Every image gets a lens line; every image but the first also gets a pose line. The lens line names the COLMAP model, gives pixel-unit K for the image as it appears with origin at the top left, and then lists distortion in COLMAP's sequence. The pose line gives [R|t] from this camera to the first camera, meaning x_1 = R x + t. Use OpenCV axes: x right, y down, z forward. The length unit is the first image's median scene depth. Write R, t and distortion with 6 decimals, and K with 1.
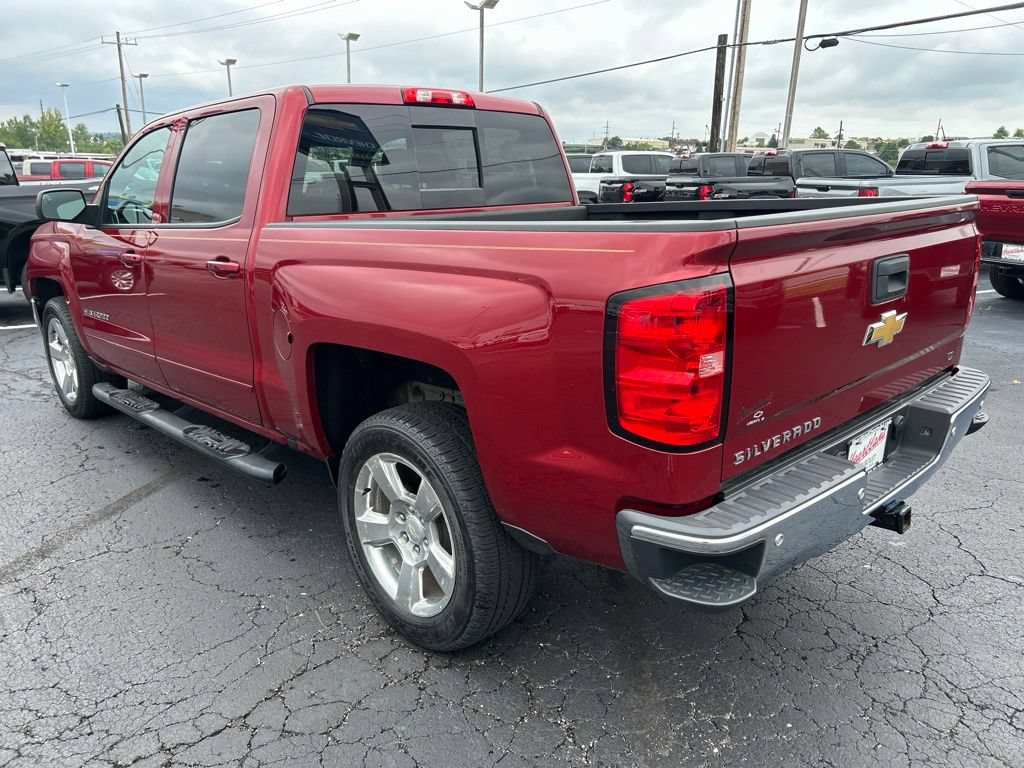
lens RADIAL K [[786.5, 0, 512.0], [0, 786.5, 384.0], [0, 0, 1]] dist [0.047600, -0.061151]
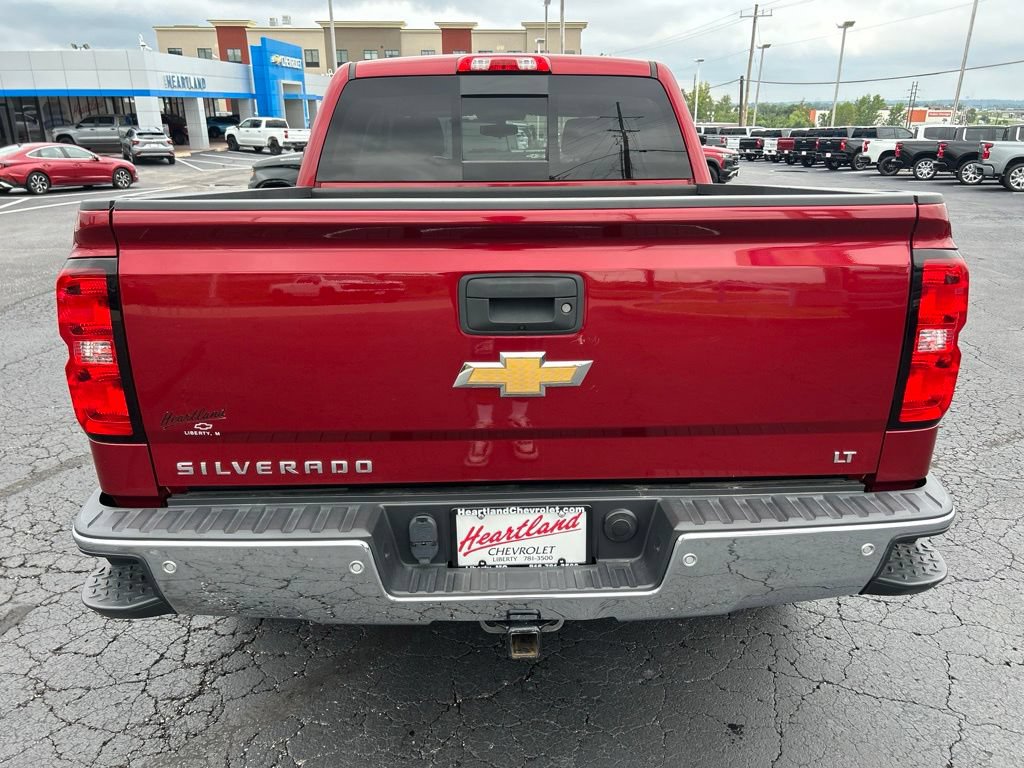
lens RADIAL K [[775.2, 0, 514.1], [0, 775.2, 381.6], [0, 0, 1]] dist [0.038539, -0.008714]
pose [[0.734041, 0.208736, -0.646230, 0.118470], [-0.183827, 0.977138, 0.106815, -0.017648], [0.653752, 0.040388, 0.755630, 0.060699]]
